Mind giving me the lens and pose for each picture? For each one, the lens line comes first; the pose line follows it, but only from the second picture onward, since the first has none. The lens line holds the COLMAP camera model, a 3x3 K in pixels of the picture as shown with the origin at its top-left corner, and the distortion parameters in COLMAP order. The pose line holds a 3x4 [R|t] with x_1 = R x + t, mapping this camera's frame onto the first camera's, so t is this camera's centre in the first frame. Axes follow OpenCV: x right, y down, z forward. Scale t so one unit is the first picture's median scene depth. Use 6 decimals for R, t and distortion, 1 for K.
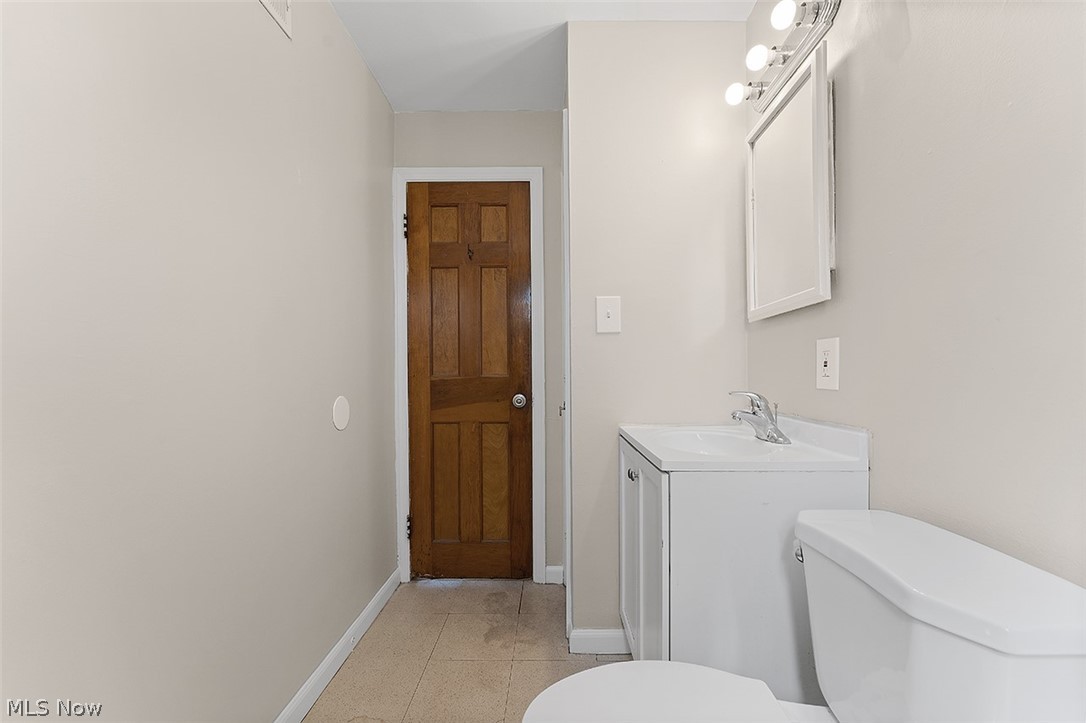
lens RADIAL K [[426.6, 0, 543.0], [0, 426.6, 361.5], [0, 0, 1]] dist [-0.000333, 0.000024]
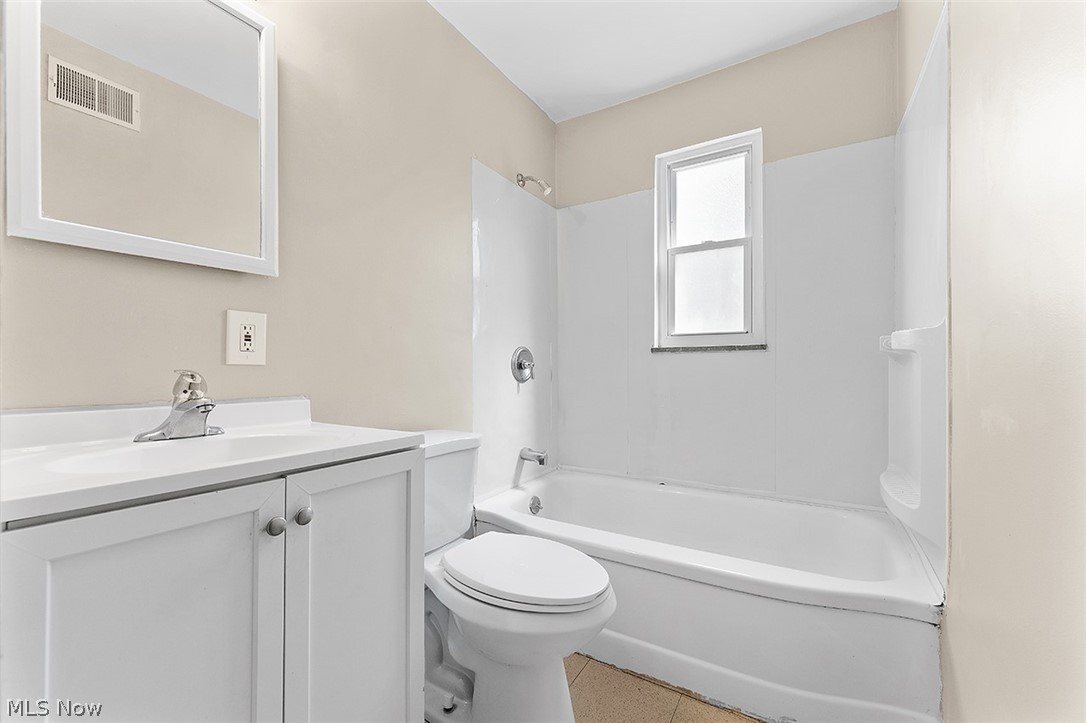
lens RADIAL K [[439.8, 0, 543.0], [0, 439.8, 361.5], [0, 0, 1]] dist [-0.000732, 0.000123]
pose [[-0.870108, 0.015511, 0.492618, -0.353840], [0.000410, 0.999527, -0.030748, 0.082740], [-0.492862, -0.026552, -0.869702, 1.441848]]
